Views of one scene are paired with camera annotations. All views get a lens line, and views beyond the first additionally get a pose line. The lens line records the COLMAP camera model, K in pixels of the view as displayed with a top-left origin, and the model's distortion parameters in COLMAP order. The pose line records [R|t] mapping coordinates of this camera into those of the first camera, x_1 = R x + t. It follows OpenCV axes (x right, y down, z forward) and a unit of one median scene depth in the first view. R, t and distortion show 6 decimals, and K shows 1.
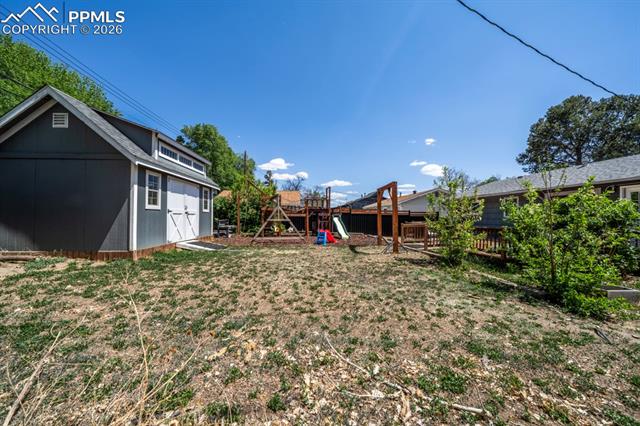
lens RADIAL K [[216.1, 0, 320.0], [0, 216.1, 213.0], [0, 0, 1]] dist [0.001707, 0.000110]
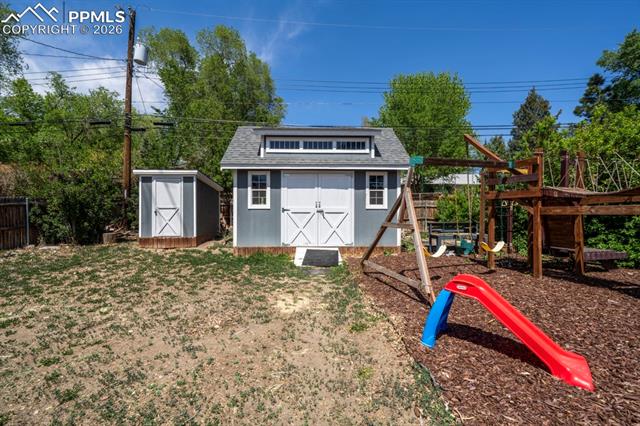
lens RADIAL K [[266.6, 0, 320.0], [0, 266.6, 213.0], [0, 0, 1]] dist [0.001428, 0.000059]
pose [[-0.051061, -0.009611, -0.998649, 0.400688], [0.017893, 0.999784, -0.010536, 0.018140], [0.998535, -0.018406, -0.050878, 1.234480]]
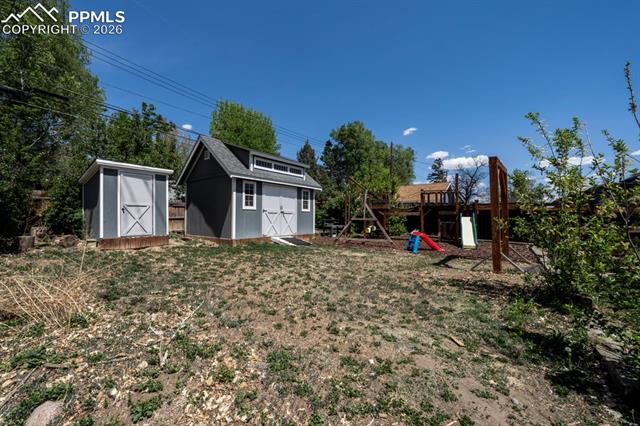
lens RADIAL K [[254.6, 0, 301.5], [0, 254.6, 212.6], [0, 0, 1]] dist [-0.000191, 0.000021]
pose [[0.713336, -0.015449, -0.700652, 0.492856], [0.010470, 0.999880, -0.011387, 0.020740], [0.700744, 0.000786, 0.713412, 0.110707]]
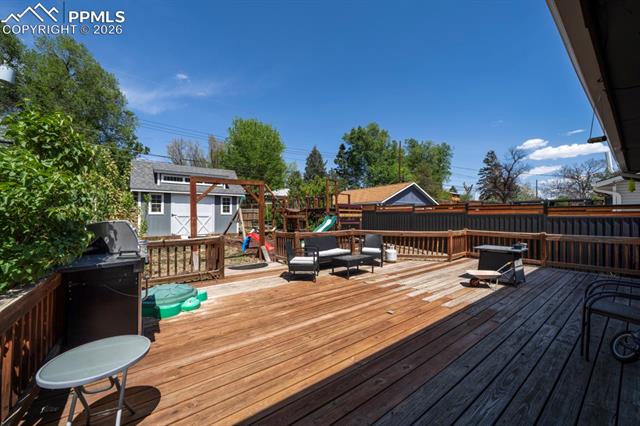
lens RADIAL K [[243.0, 0, 320.0], [0, 243.0, 213.0], [0, 0, 1]] dist [0.000156, 0.000027]
pose [[0.525665, -0.013566, -0.850584, 1.446258], [0.017594, 0.999832, -0.005074, 0.003191], [0.850510, -0.012298, 0.525815, 1.005485]]
